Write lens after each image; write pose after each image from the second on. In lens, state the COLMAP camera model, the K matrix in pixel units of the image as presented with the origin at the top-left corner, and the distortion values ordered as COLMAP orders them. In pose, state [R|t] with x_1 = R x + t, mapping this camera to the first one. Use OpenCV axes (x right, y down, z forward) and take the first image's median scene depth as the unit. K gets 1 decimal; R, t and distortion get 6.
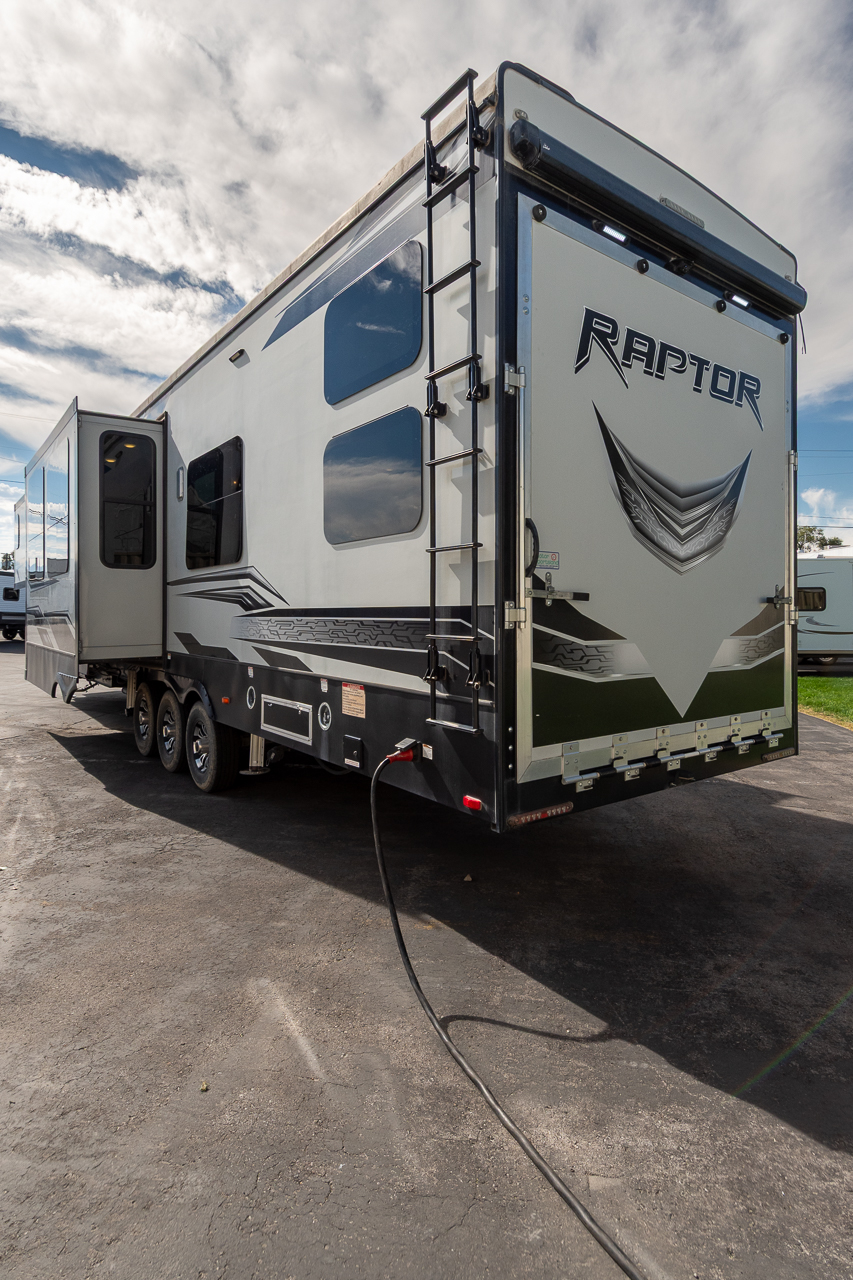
lens RADIAL K [[698.3, 0, 428.0], [0, 698.3, 610.1], [0, 0, 1]] dist [-0.002680, -0.000977]
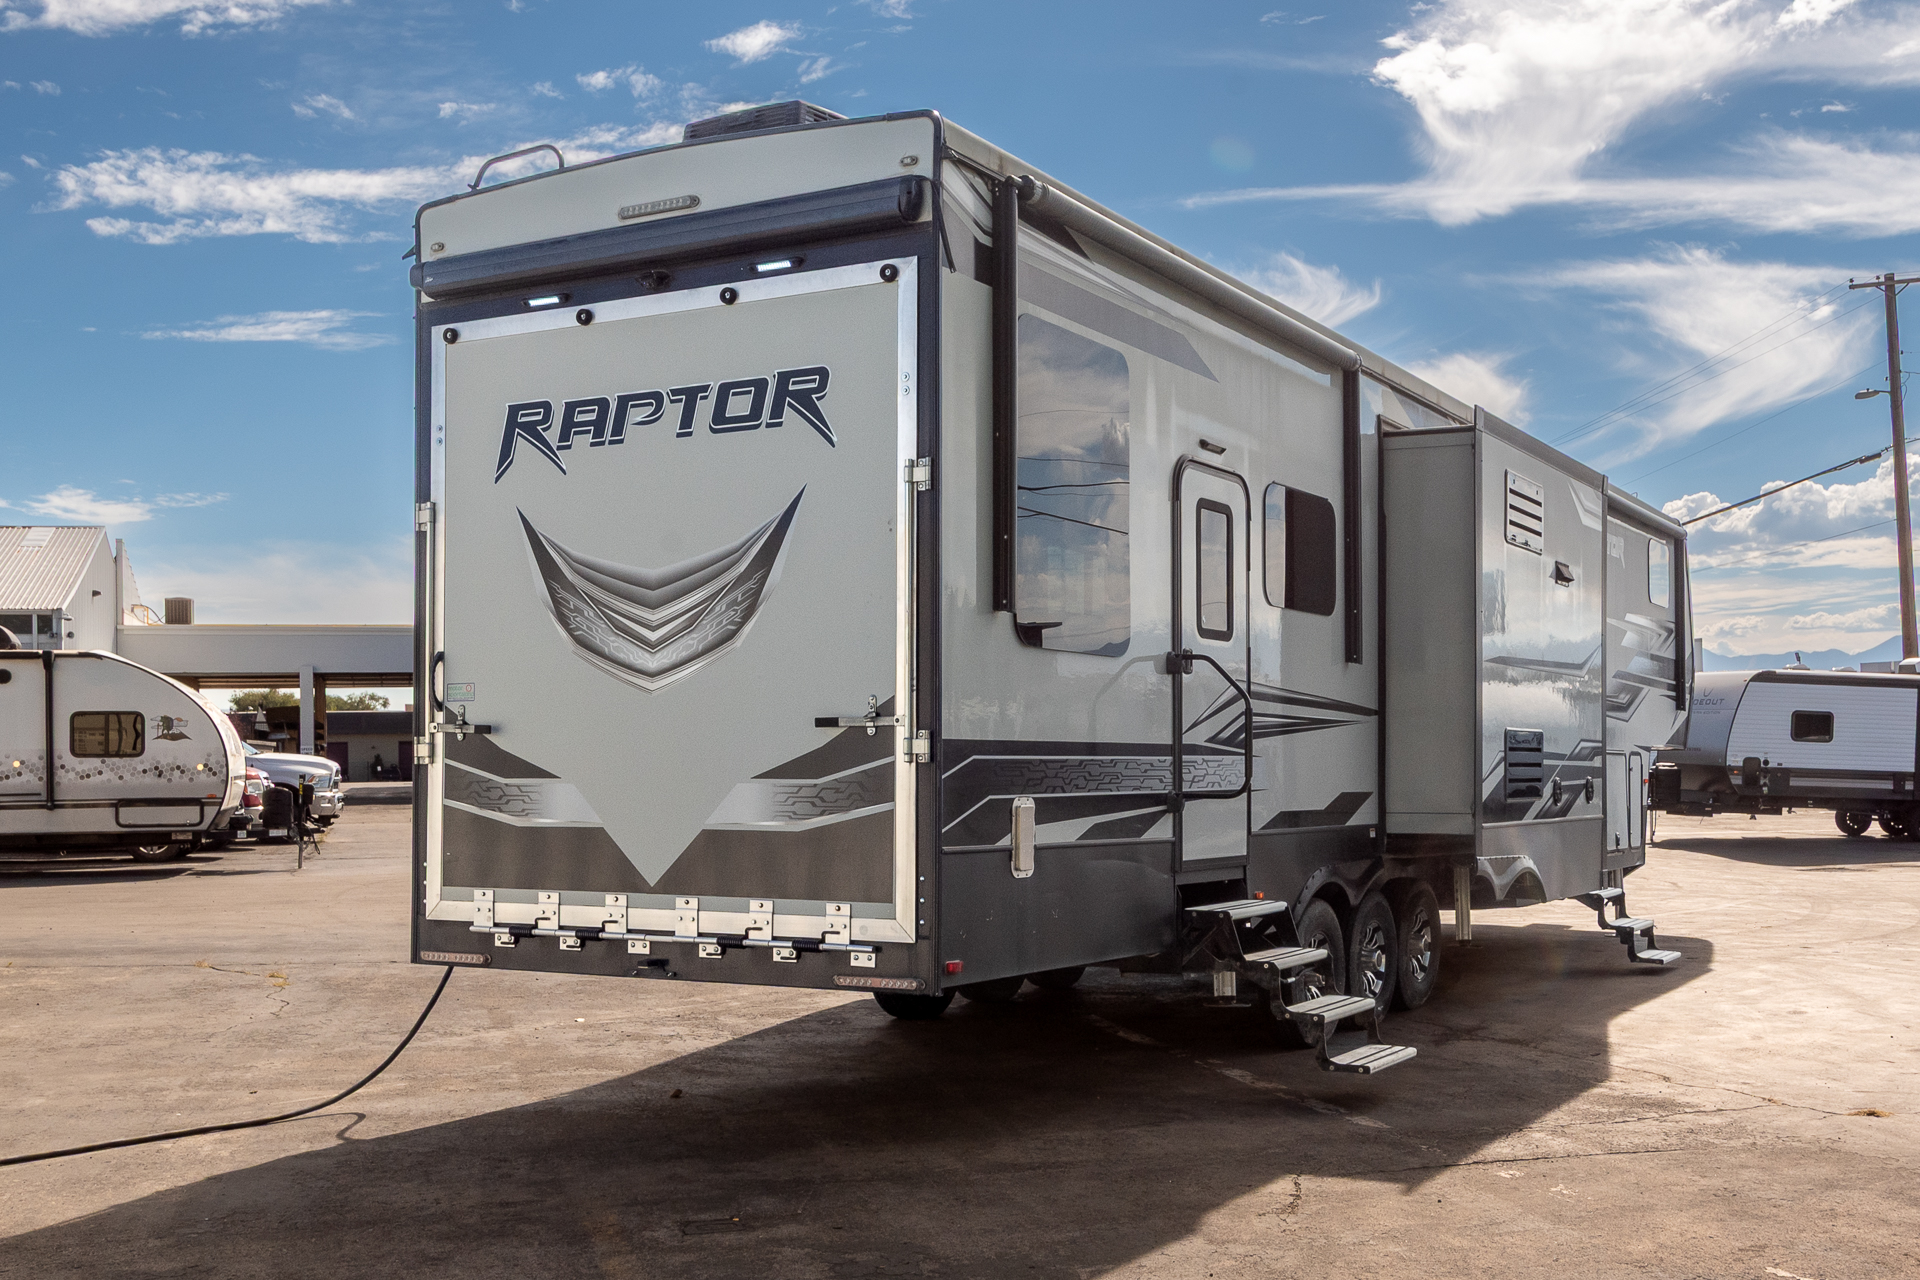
lens RADIAL K [[1975.4, 0, 970.3], [0, 1975.4, 720.2], [0, 0, 1]] dist [-0.002862, 0.008901]
pose [[0.384122, -0.028922, -0.922829, 2.525524], [0.005595, 0.999564, -0.028998, 0.041825], [0.923265, 0.005976, 0.384117, 0.525944]]
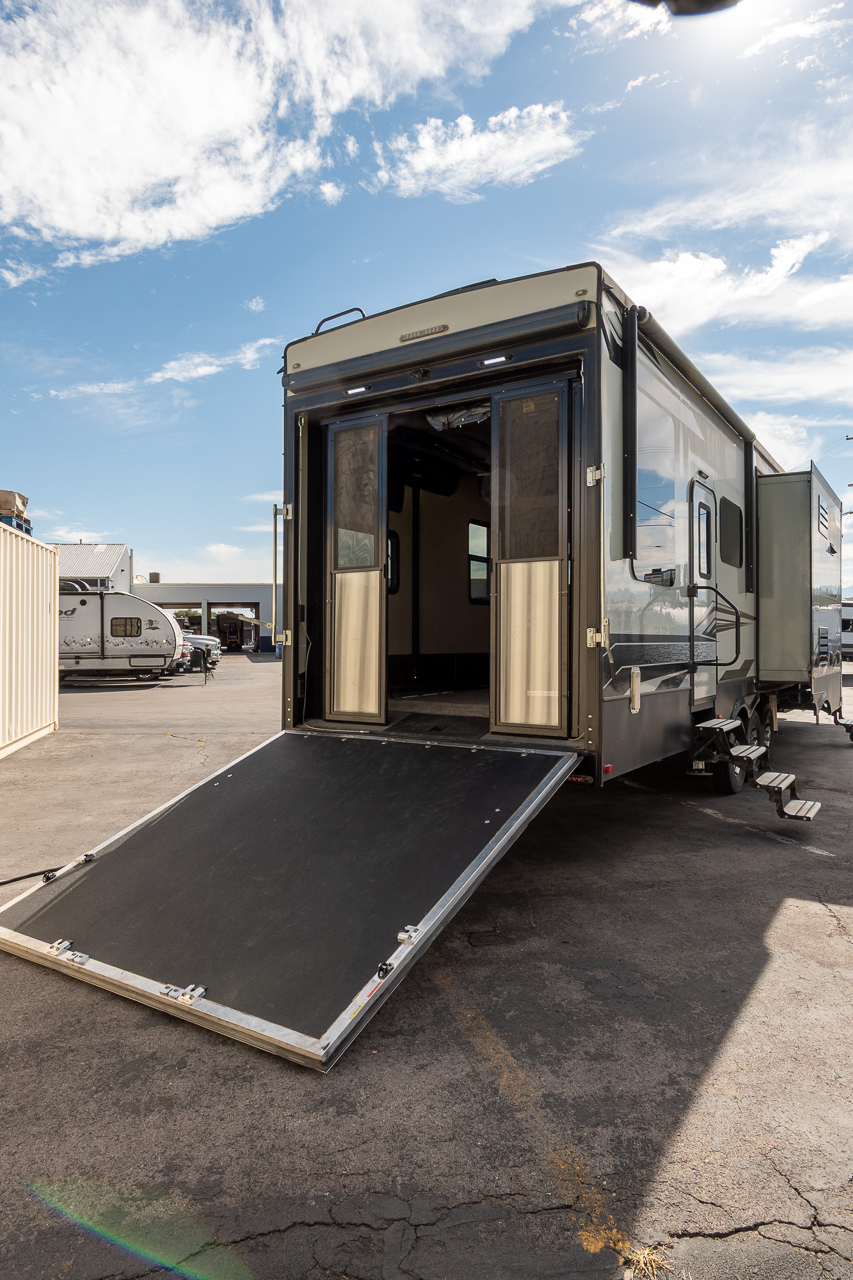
lens RADIAL K [[789.5, 0, 404.1], [0, 789.5, 622.8], [0, 0, 1]] dist [-0.018392, -0.000253]
pose [[0.314779, -0.027159, -0.948776, 1.831938], [0.000929, 0.999599, -0.028305, 0.022271], [0.949164, 0.008028, 0.314678, 0.523760]]
